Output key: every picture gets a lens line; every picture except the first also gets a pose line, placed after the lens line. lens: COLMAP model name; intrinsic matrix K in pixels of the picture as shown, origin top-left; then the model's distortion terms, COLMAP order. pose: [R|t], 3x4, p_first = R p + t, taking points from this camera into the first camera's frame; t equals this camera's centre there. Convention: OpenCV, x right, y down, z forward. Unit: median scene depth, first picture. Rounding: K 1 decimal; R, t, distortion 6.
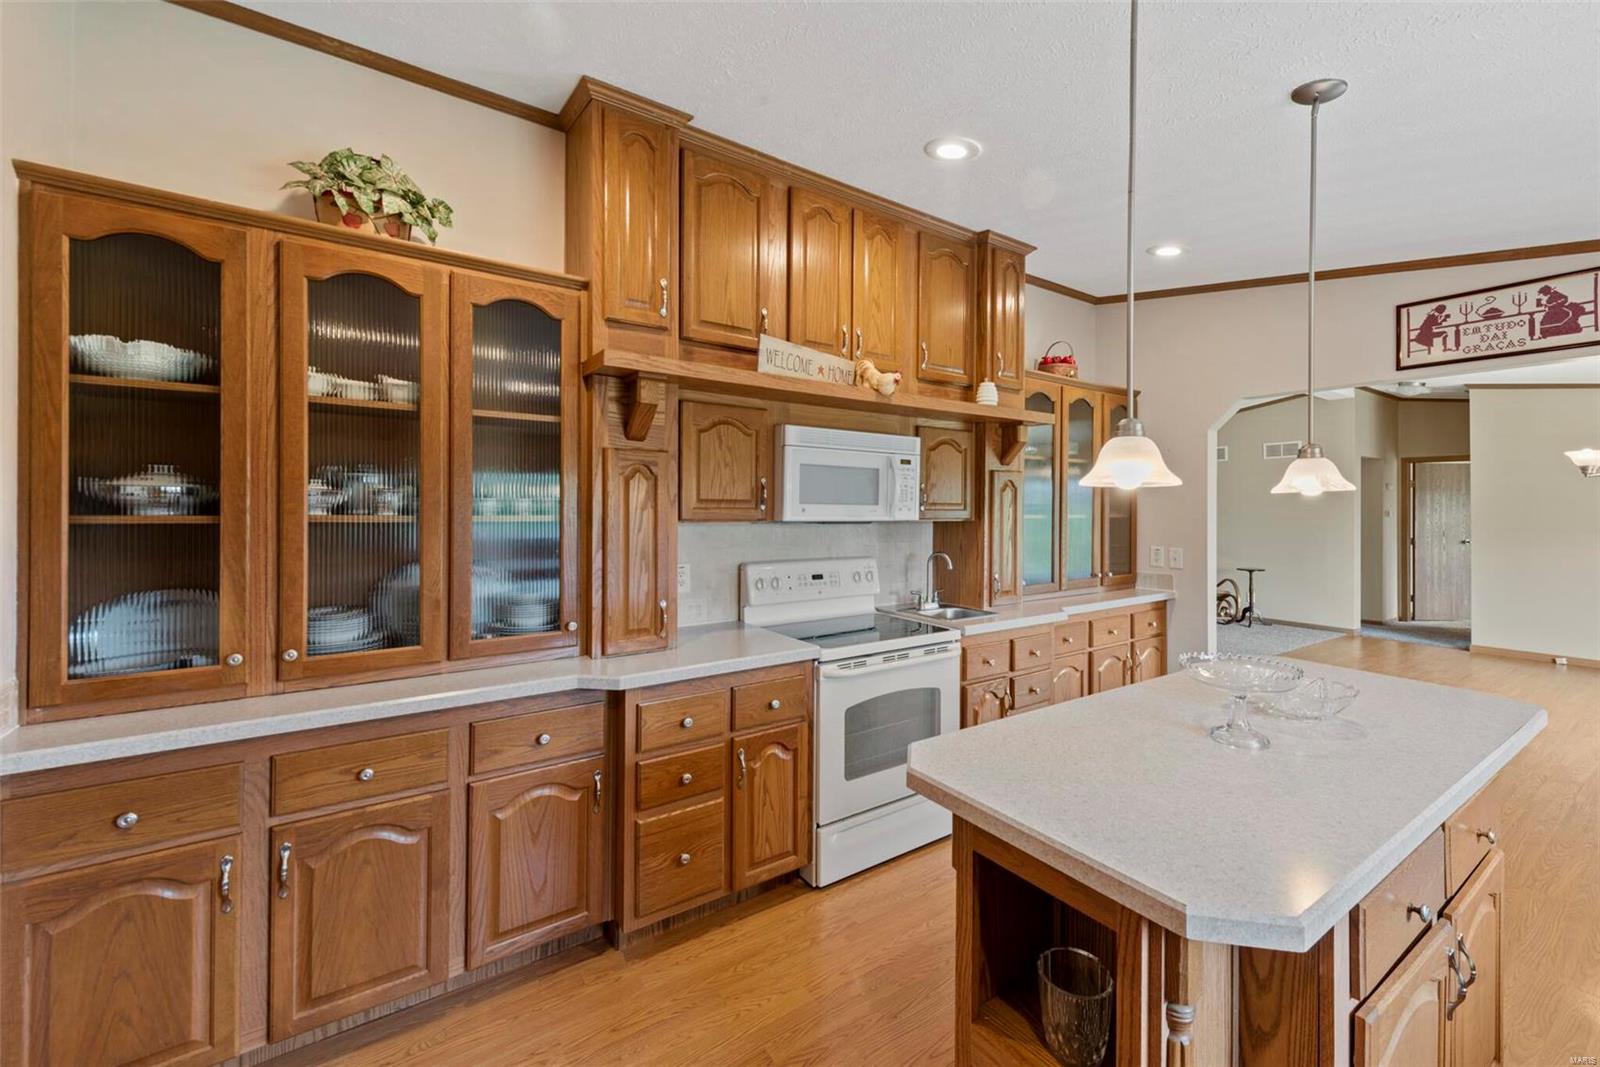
lens RADIAL K [[638.6, 0, 859.5], [0, 638.6, 502.0], [0, 0, 1]] dist [0.016331, -0.002424]
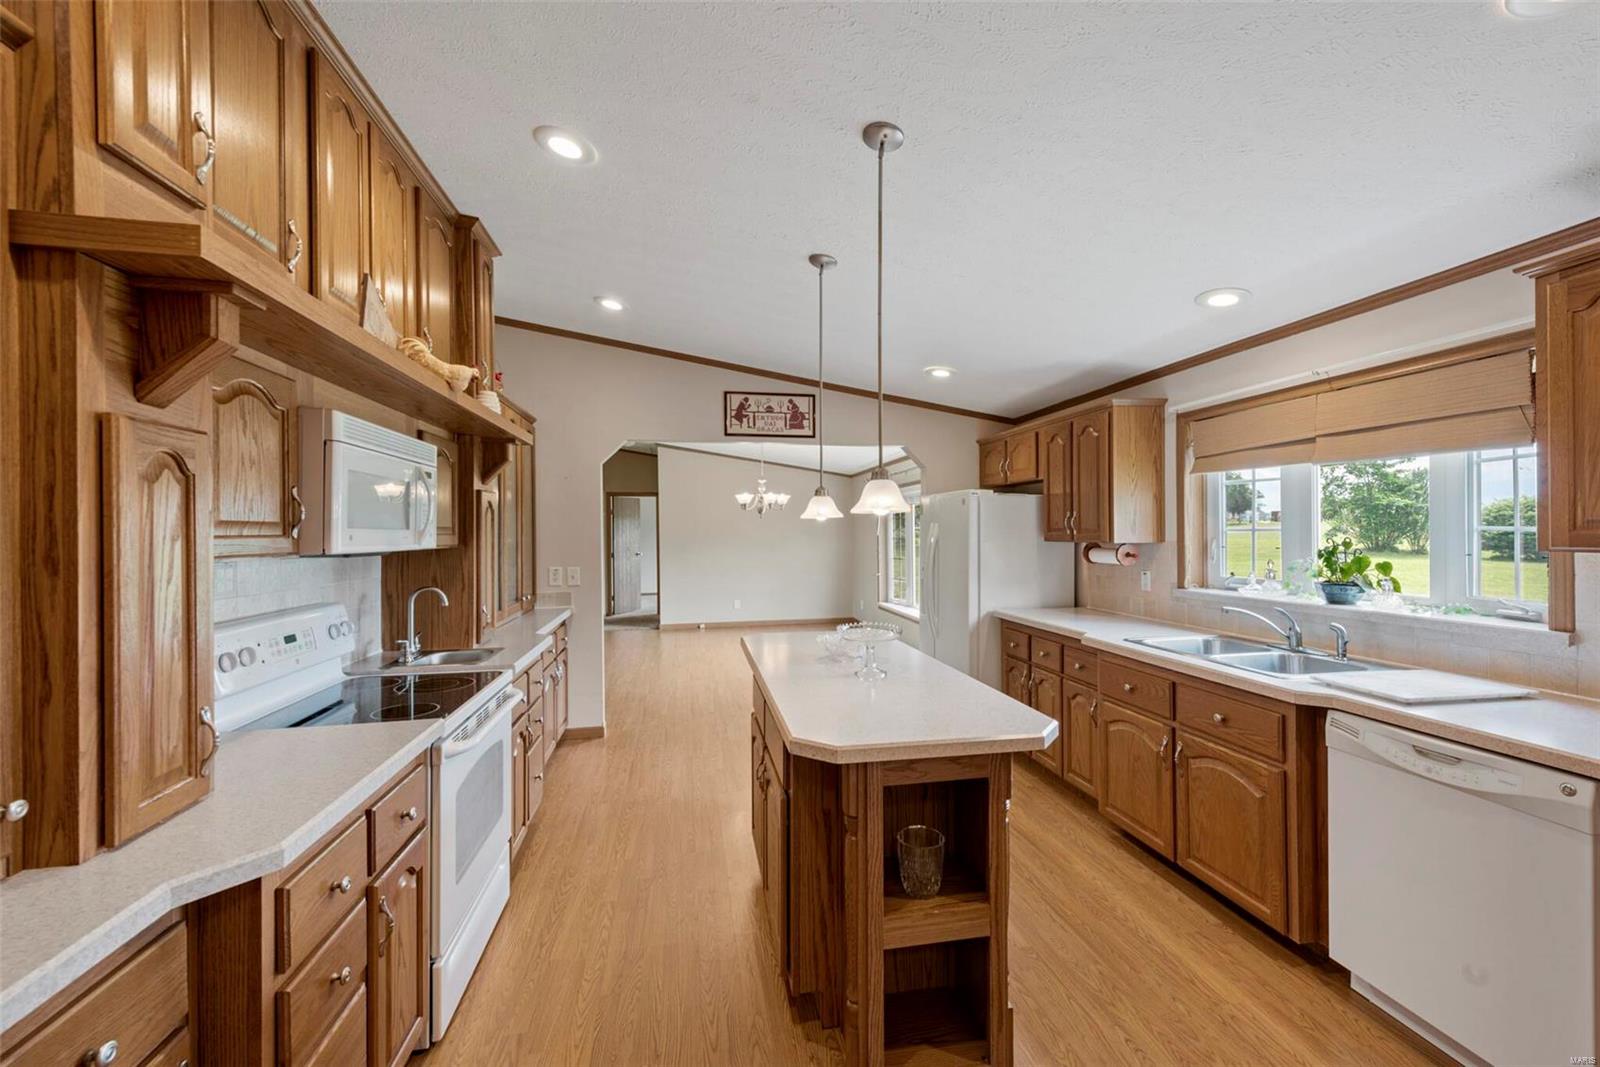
lens RADIAL K [[638.6, 0, 794.7], [0, 638.6, 529.4], [0, 0, 1]] dist [0.016331, -0.002424]
pose [[0.442506, -0.006811, 0.896740, -0.464064], [0.001205, 0.999975, 0.007000, -0.000505], [-0.896765, -0.002017, 0.442503, 0.247903]]
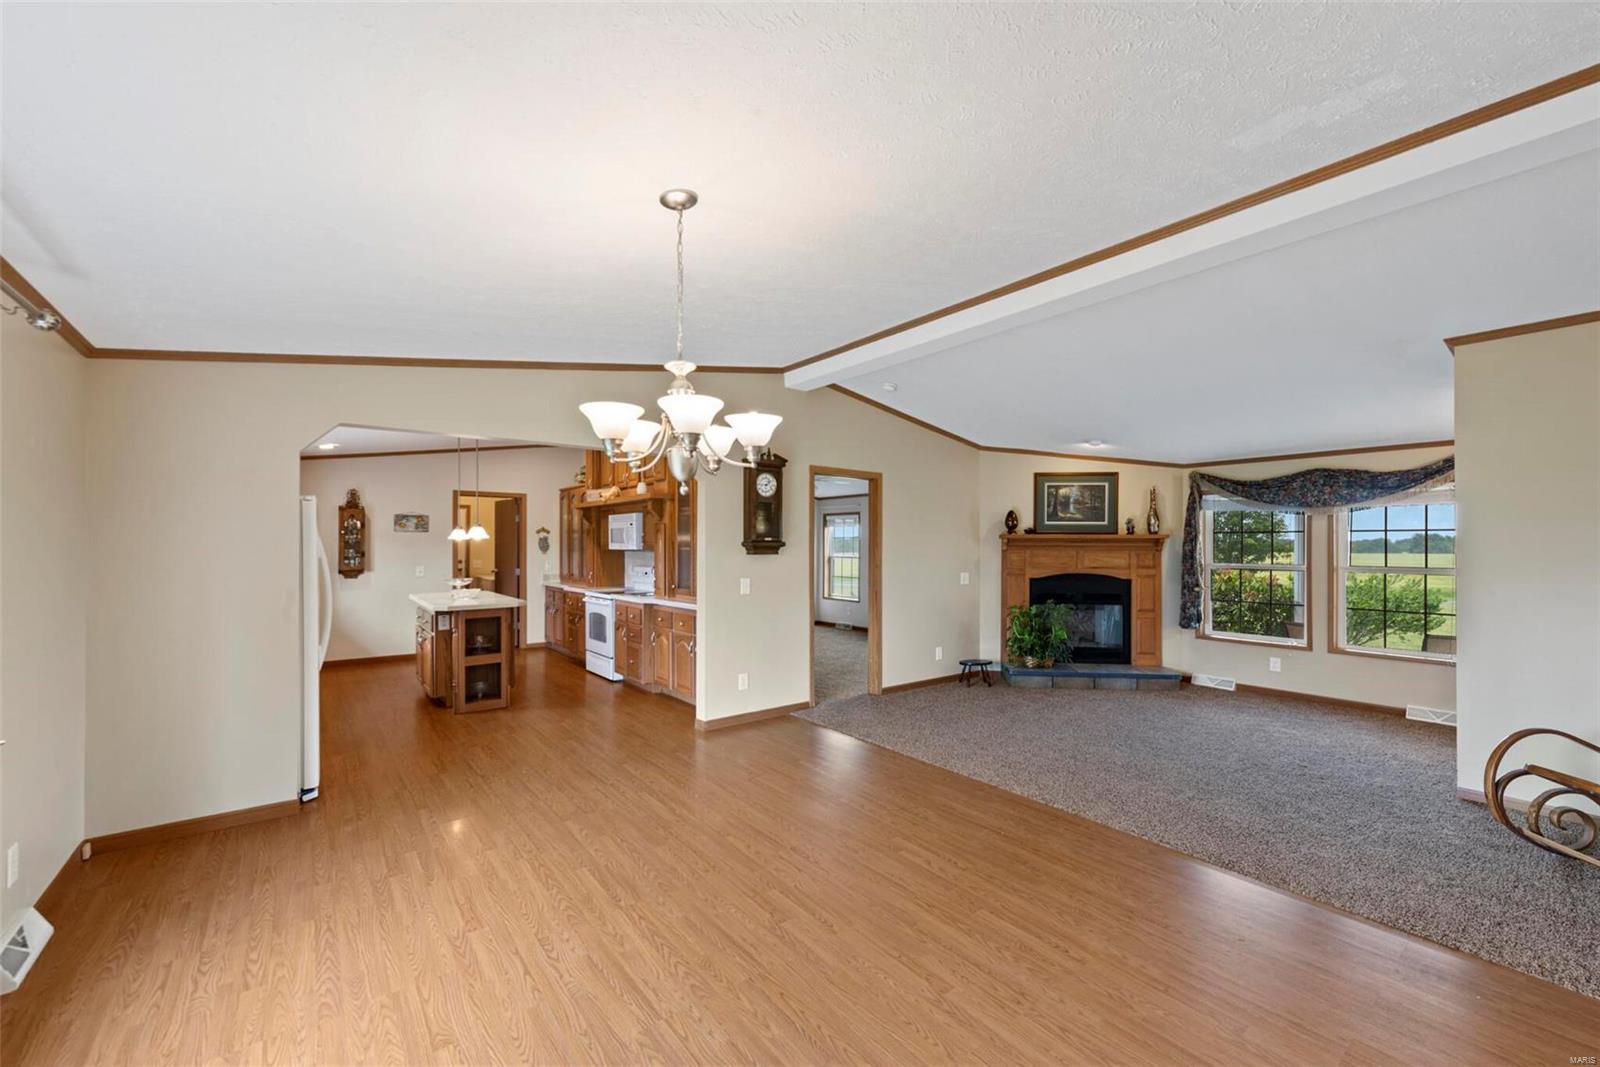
lens RADIAL K [[638.6, 0, 809.8], [0, 638.6, 544.9], [0, 0, 1]] dist [0.016331, -0.002424]
pose [[0.037138, -0.009589, -0.999264, 2.481621], [0.008555, 0.999920, -0.009277, 0.040300], [0.999274, -0.008204, 0.037217, 1.610878]]
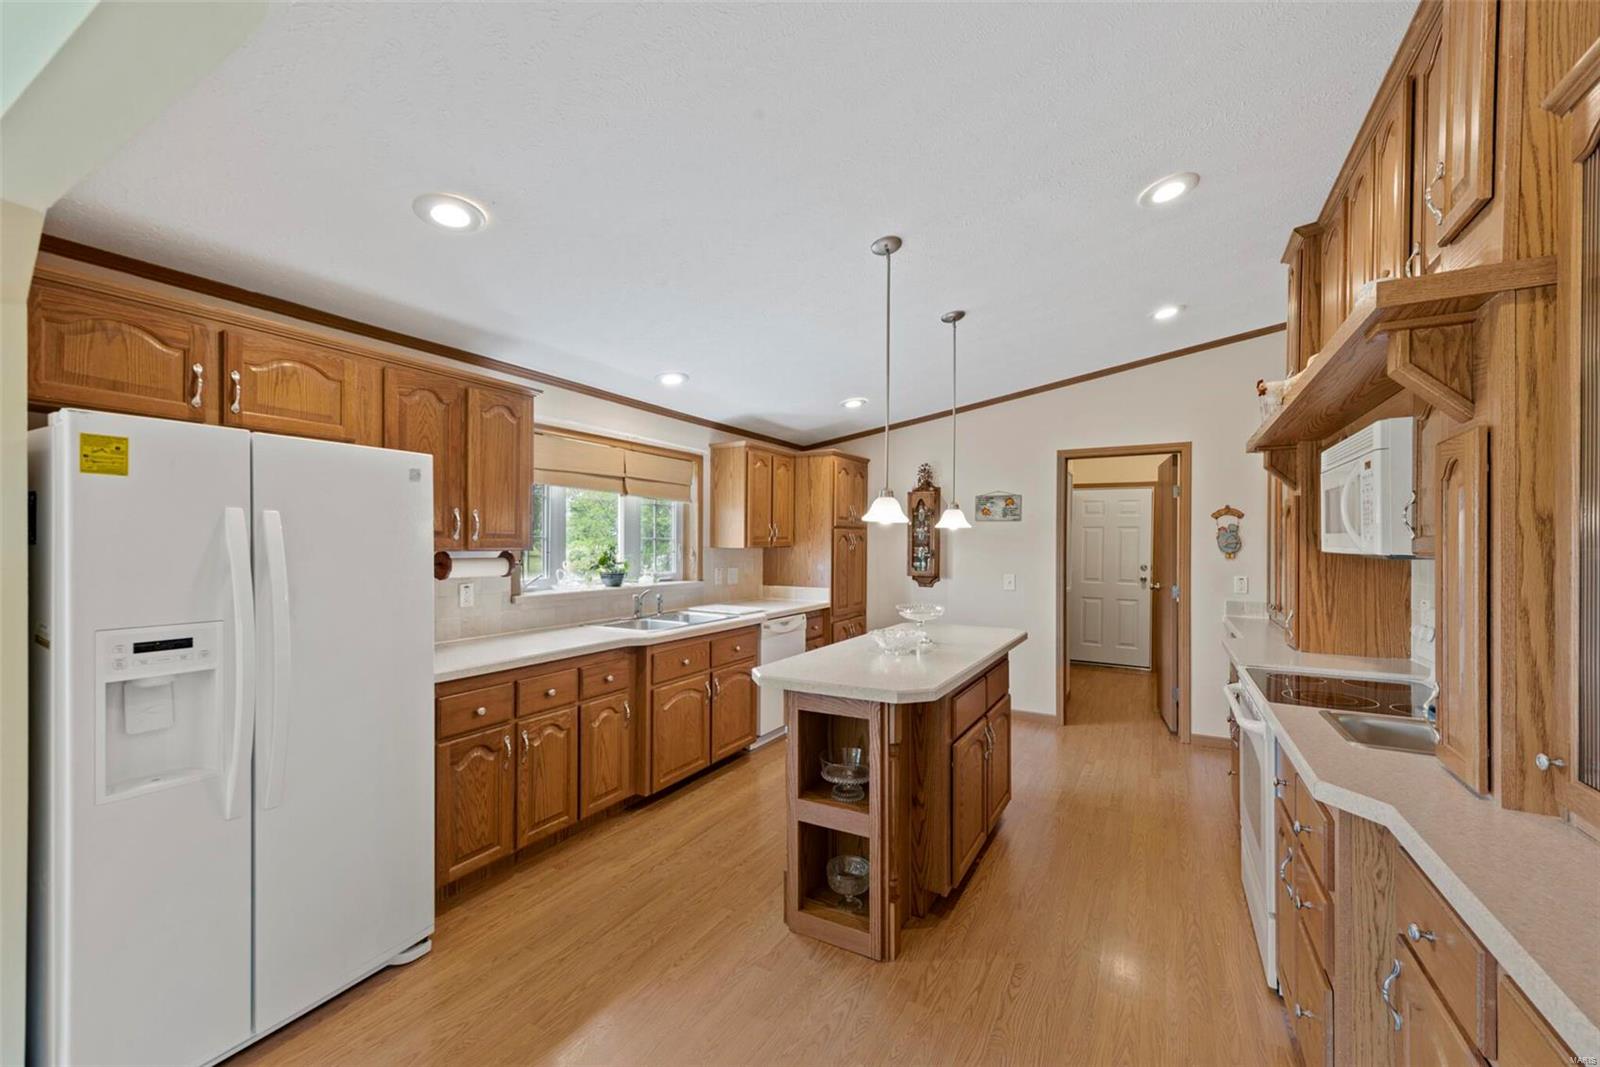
lens RADIAL K [[638.6, 0, 797.9], [0, 638.6, 542.7], [0, 0, 1]] dist [0.016331, -0.002424]
pose [[-0.907771, -0.012097, -0.419291, 0.929220], [-0.007739, 0.999897, -0.012094, 0.030658], [0.419394, -0.007734, -0.907771, 1.407048]]
